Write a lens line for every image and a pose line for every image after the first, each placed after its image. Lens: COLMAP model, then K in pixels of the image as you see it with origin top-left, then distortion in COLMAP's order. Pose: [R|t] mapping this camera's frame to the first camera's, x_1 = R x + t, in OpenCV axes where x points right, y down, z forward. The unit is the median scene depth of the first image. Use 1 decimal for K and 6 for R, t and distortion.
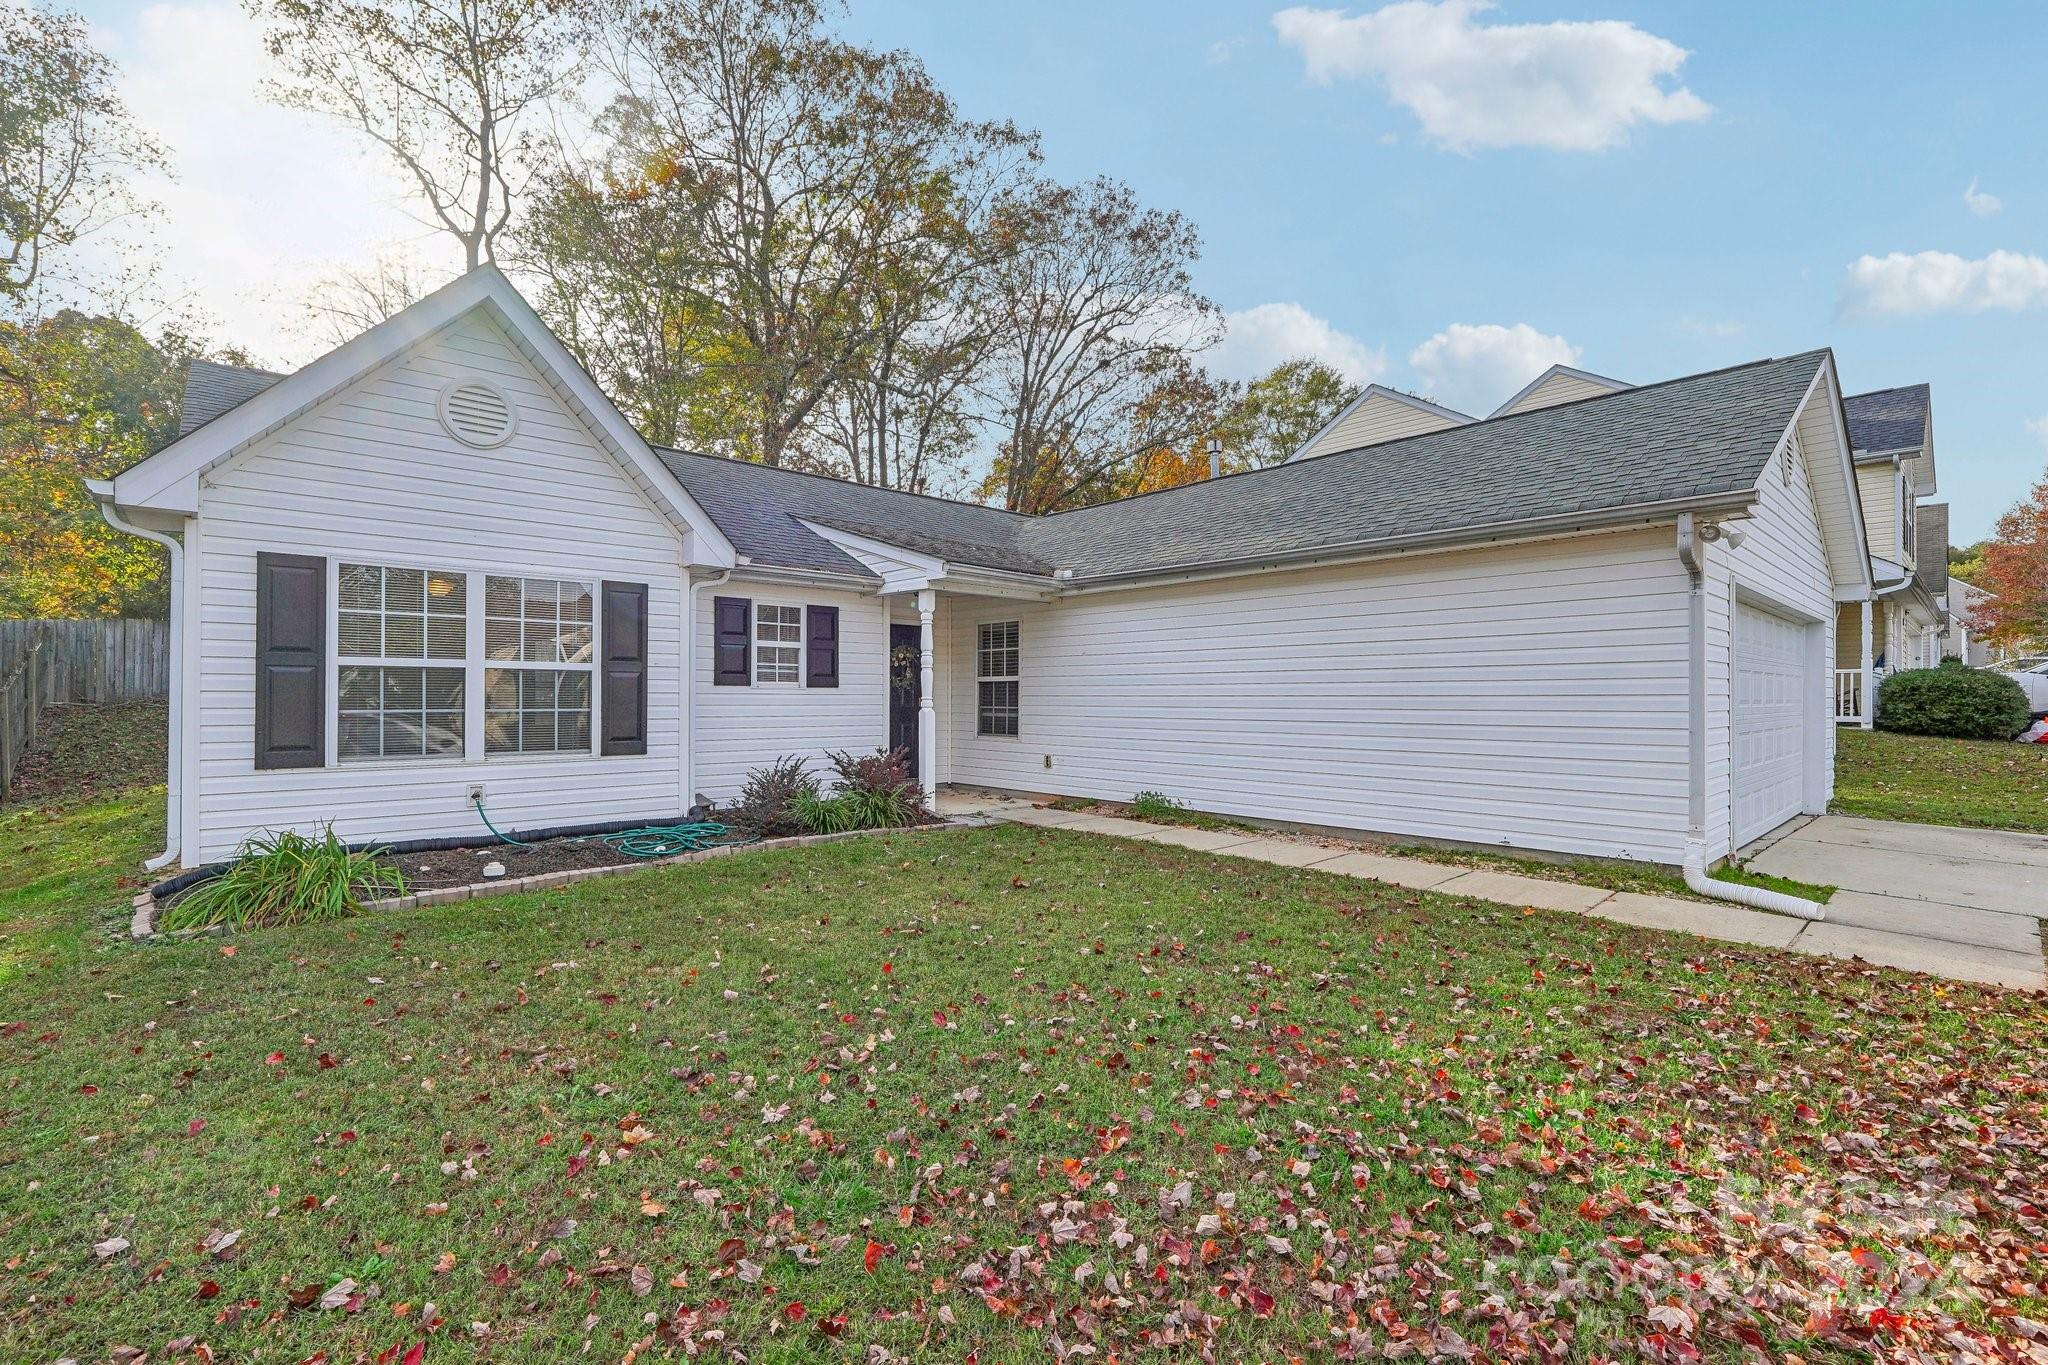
lens RADIAL K [[896.4, 0, 1040.7], [0, 896.4, 689.2], [0, 0, 1]] dist [-0.017082, 0.006867]
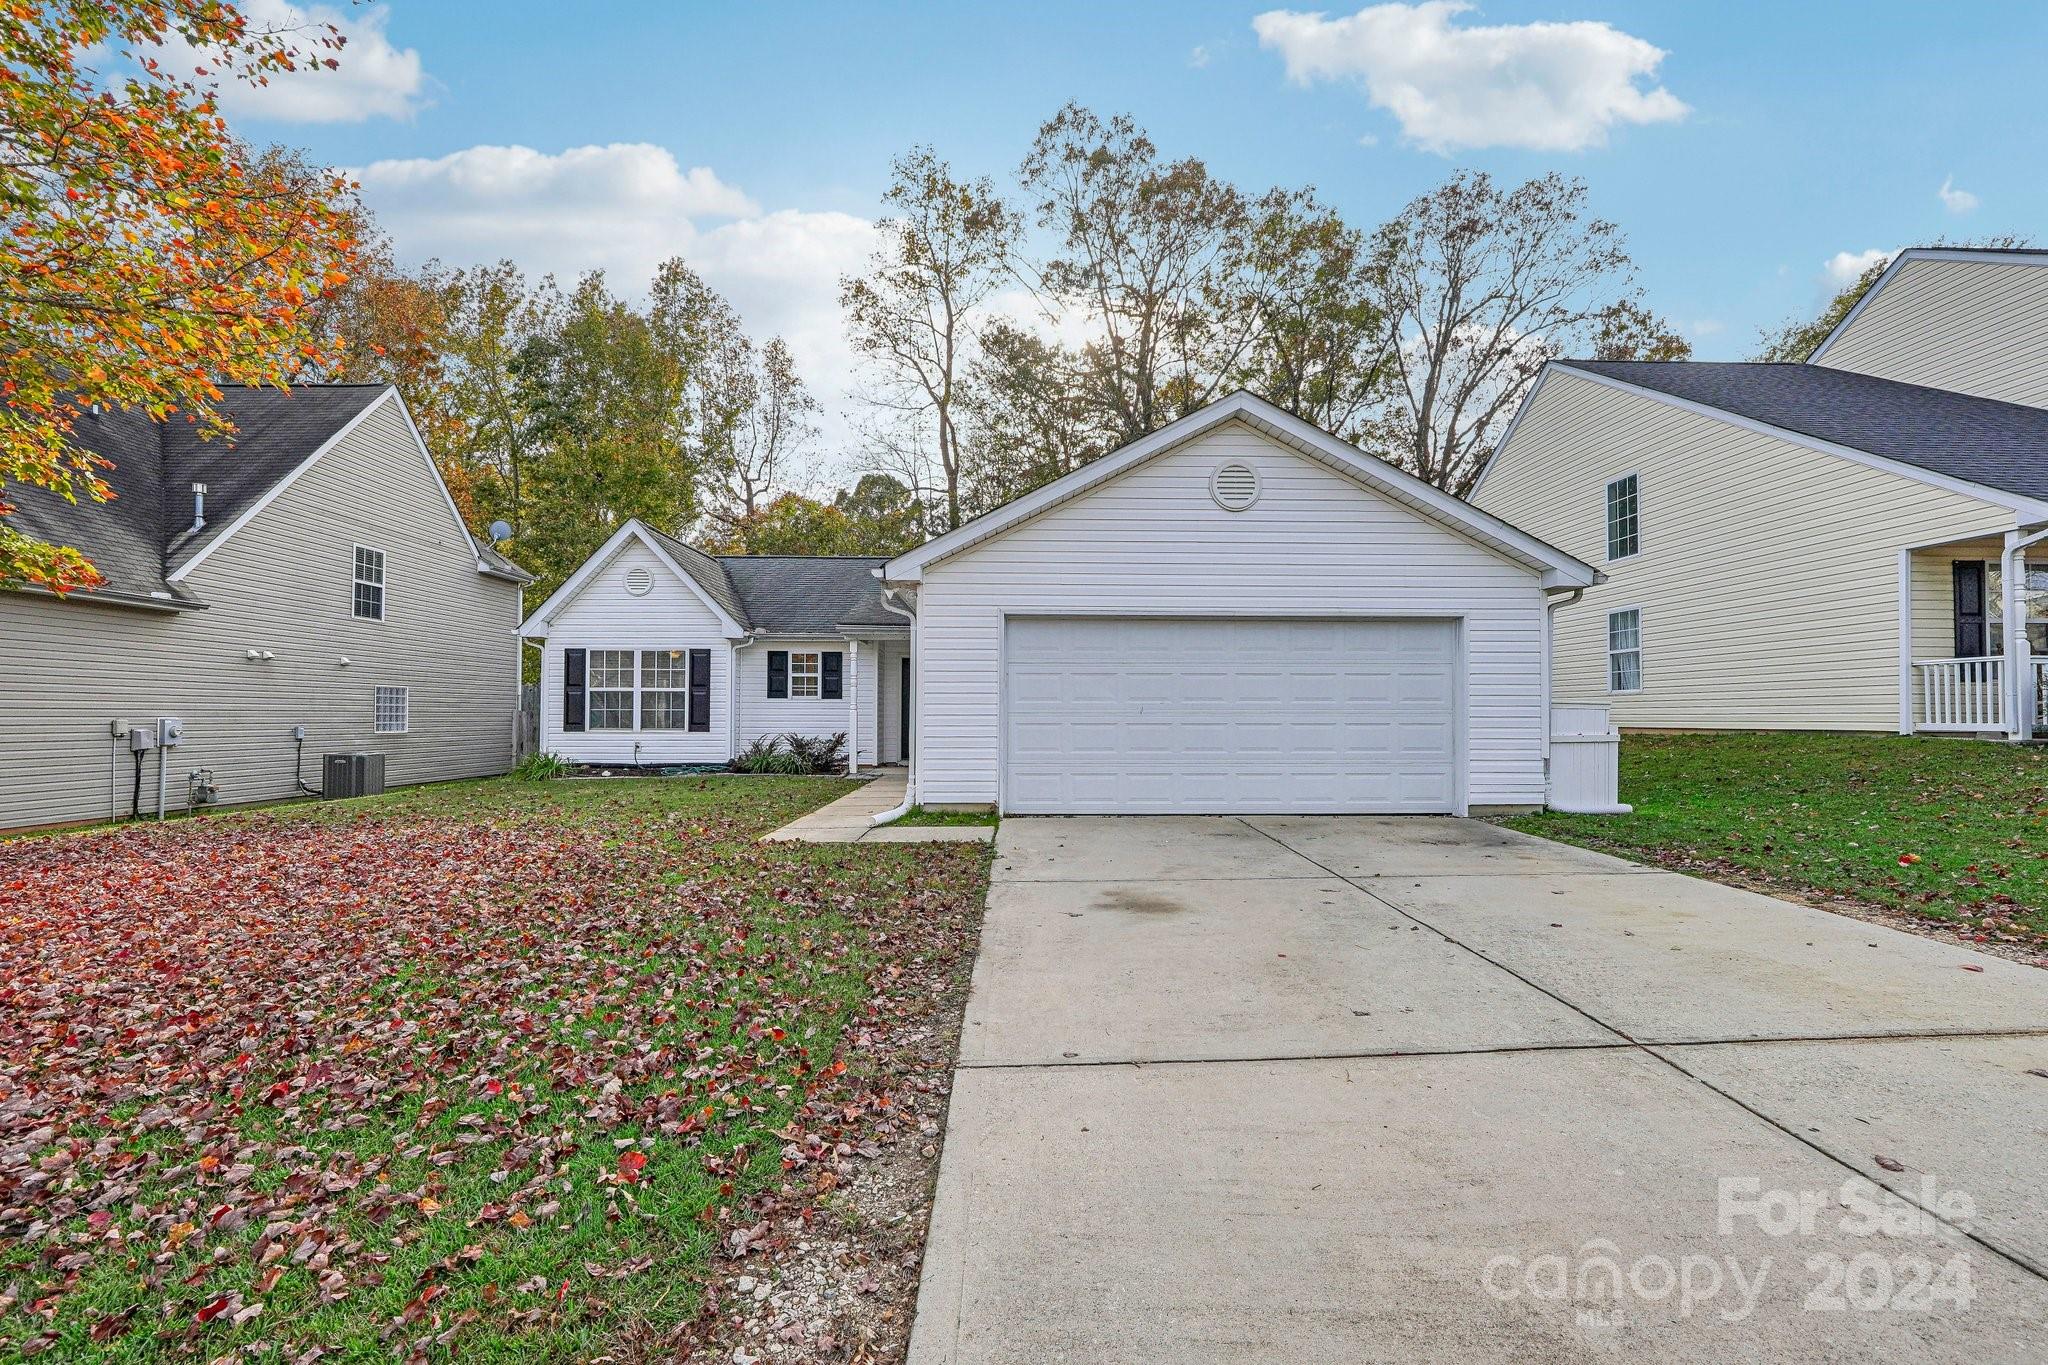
lens RADIAL K [[896.4, 0, 1040.2], [0, 896.4, 689.1], [0, 0, 1]] dist [-0.017082, 0.006867]
pose [[0.749905, -0.020821, -0.661217, 1.412655], [0.005839, 0.999674, -0.024857, 0.028942], [0.661519, 0.014780, 0.749782, -0.037662]]
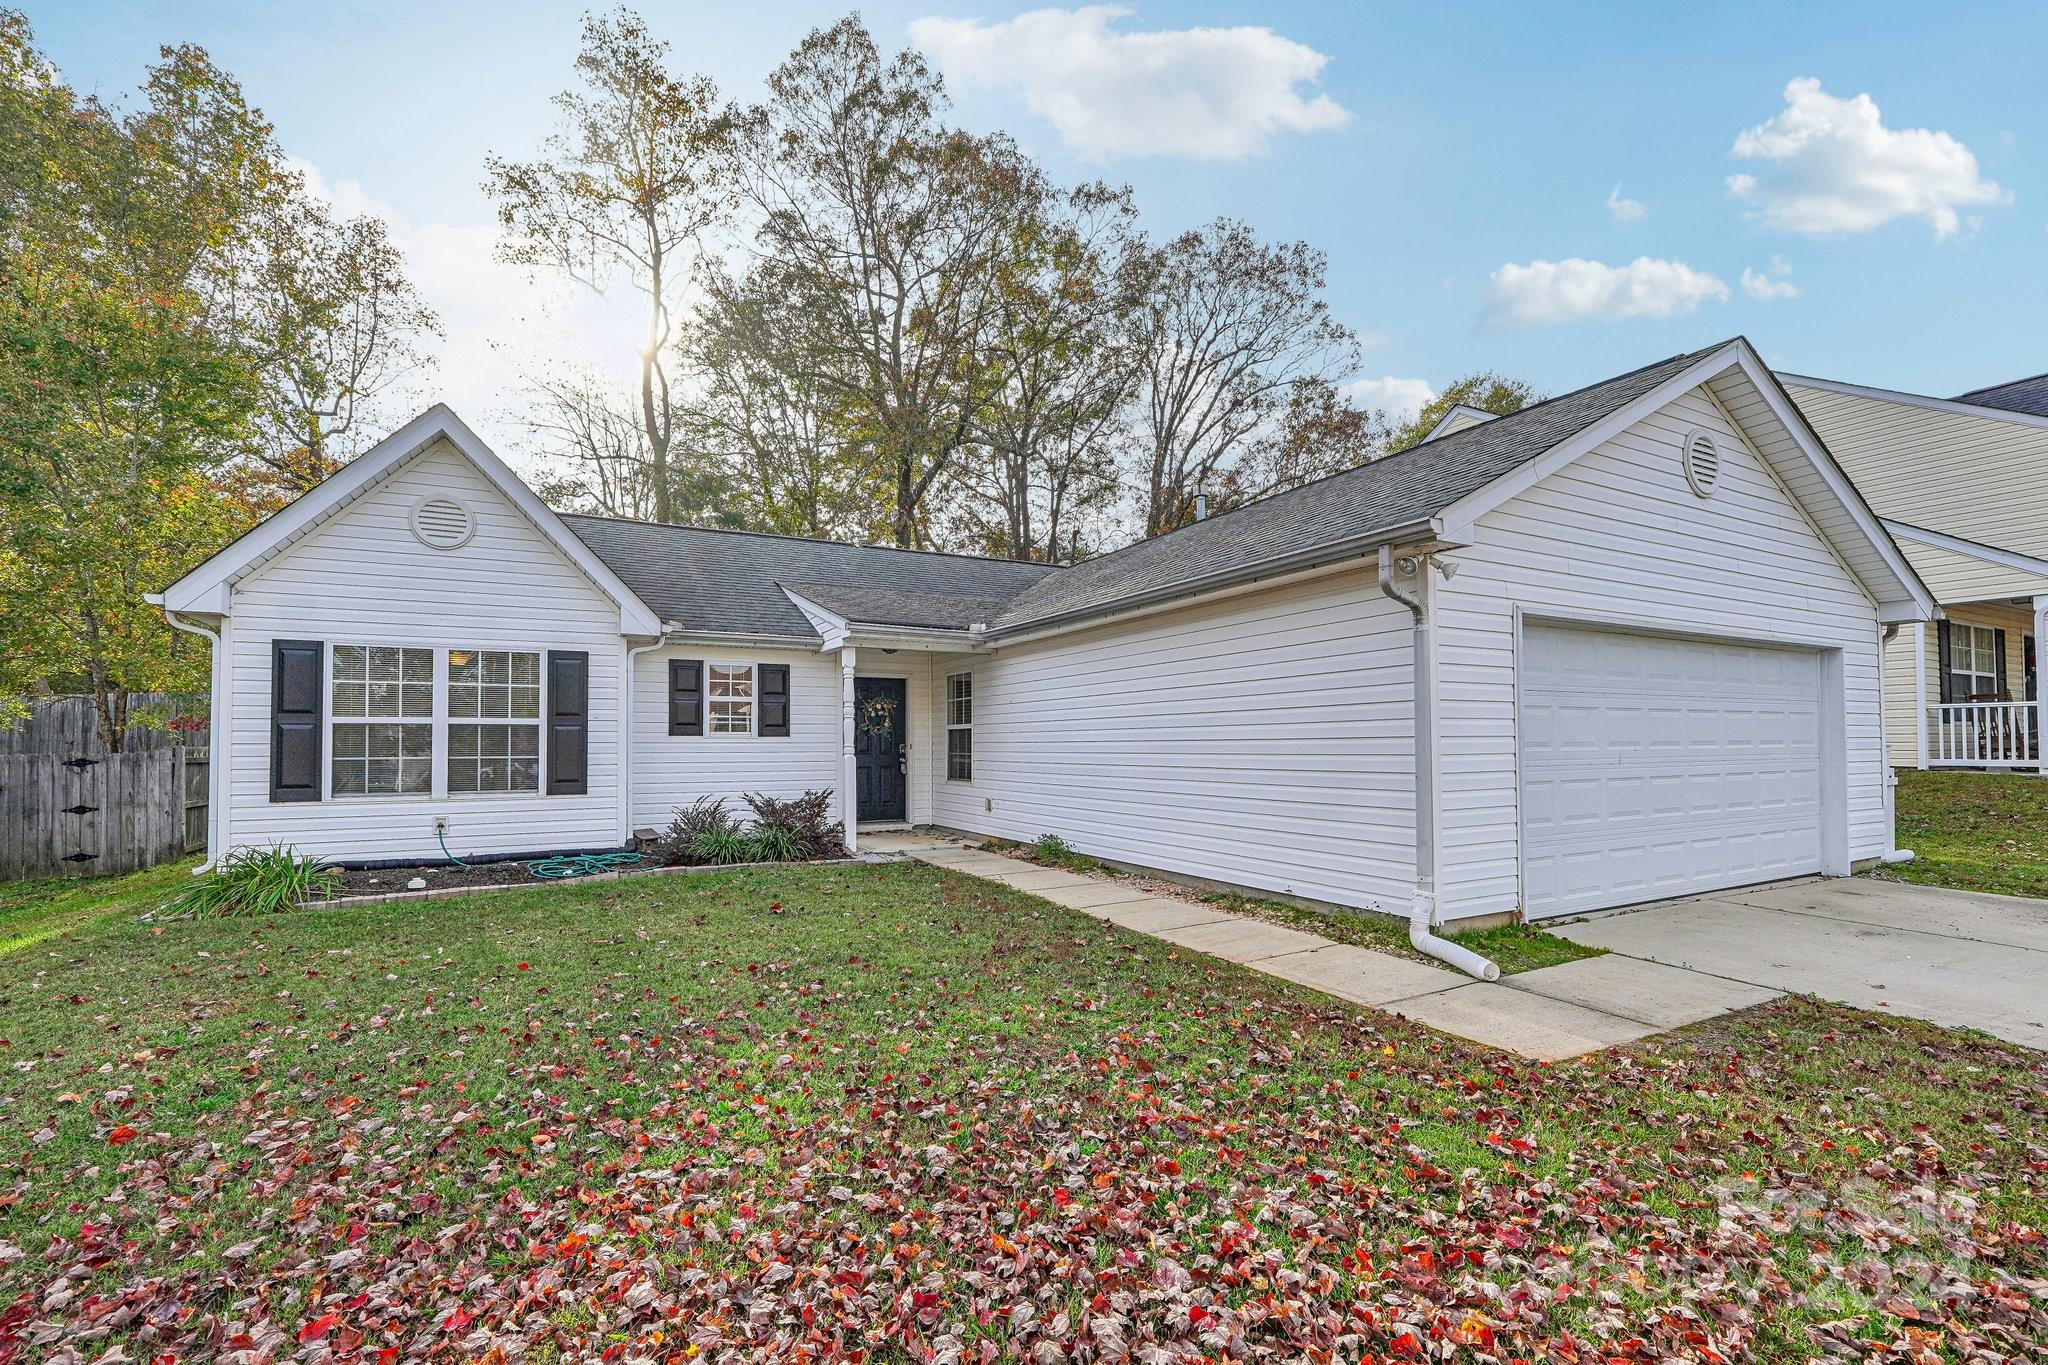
lens RADIAL K [[896.4, 0, 1039.8], [0, 896.4, 720.6], [0, 0, 1]] dist [-0.017082, 0.006867]
pose [[0.969500, -0.012904, -0.244751, 0.416520], [0.008930, 0.999810, -0.017343, 0.000825], [0.244928, 0.014628, 0.969431, -0.010250]]
